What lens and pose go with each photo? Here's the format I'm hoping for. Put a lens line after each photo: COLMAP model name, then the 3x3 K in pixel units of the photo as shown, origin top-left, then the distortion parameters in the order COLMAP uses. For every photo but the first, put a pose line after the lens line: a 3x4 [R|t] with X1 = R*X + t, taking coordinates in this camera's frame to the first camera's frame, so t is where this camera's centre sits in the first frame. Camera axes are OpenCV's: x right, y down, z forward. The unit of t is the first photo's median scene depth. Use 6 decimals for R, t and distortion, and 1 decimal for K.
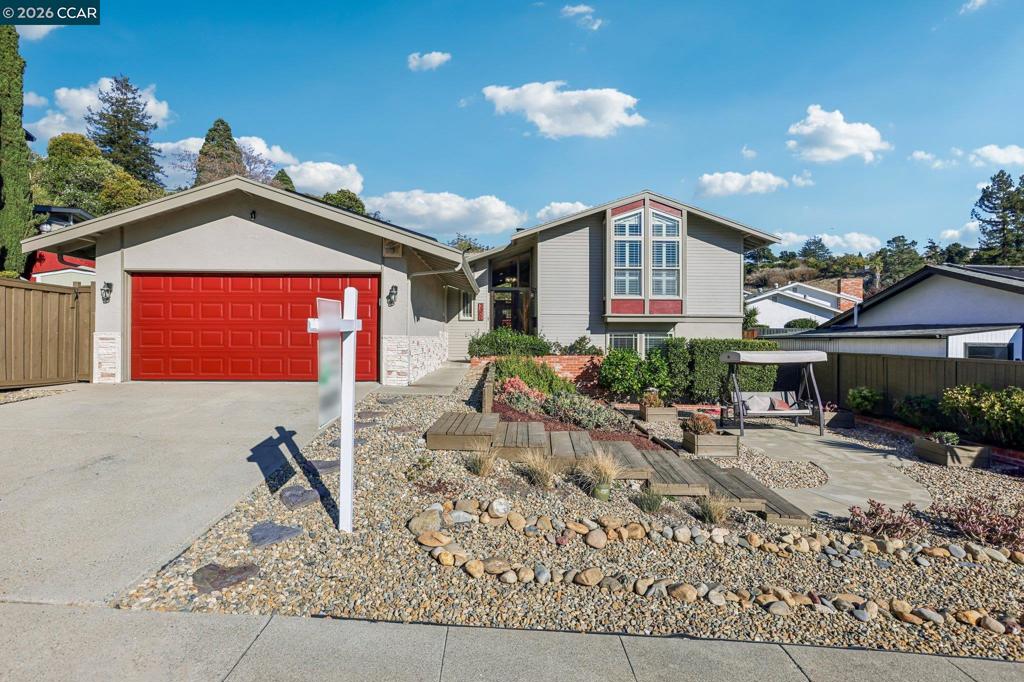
lens RADIAL K [[593.0, 0, 516.7], [0, 593.0, 329.7], [0, 0, 1]] dist [-0.026852, 0.001167]
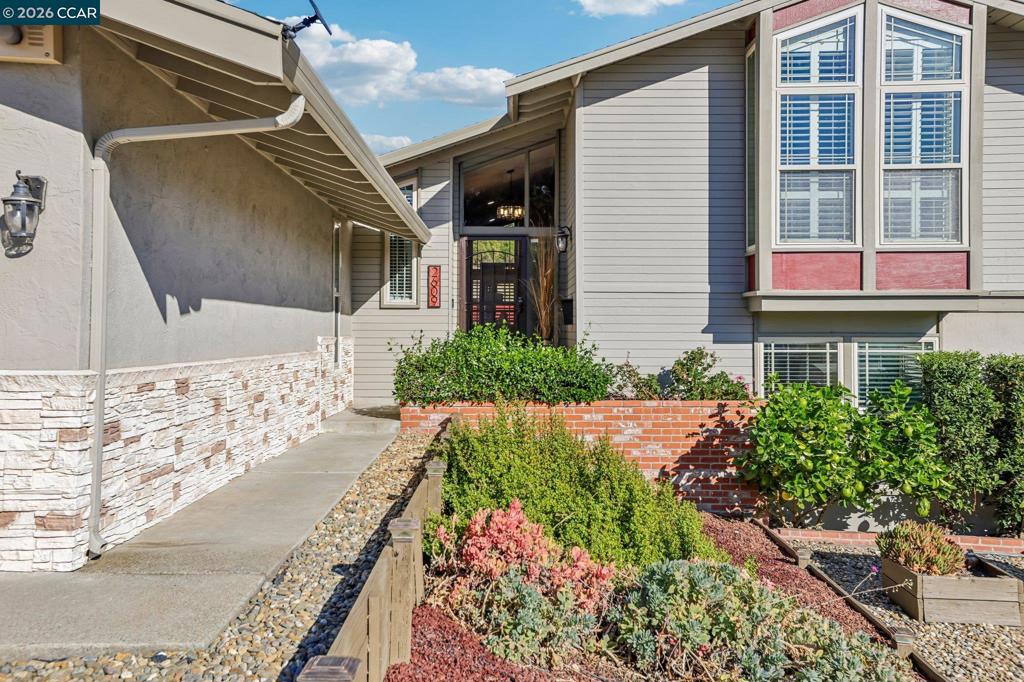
lens RADIAL K [[973.5, 0, 510.0], [0, 973.5, 310.0], [0, 0, 1]] dist [-0.008758, 0.325732]
pose [[0.999731, -0.002544, -0.023051, 0.006932], [0.002280, 0.999932, -0.011460, -0.007281], [0.023079, 0.011404, 0.999669, 0.373530]]
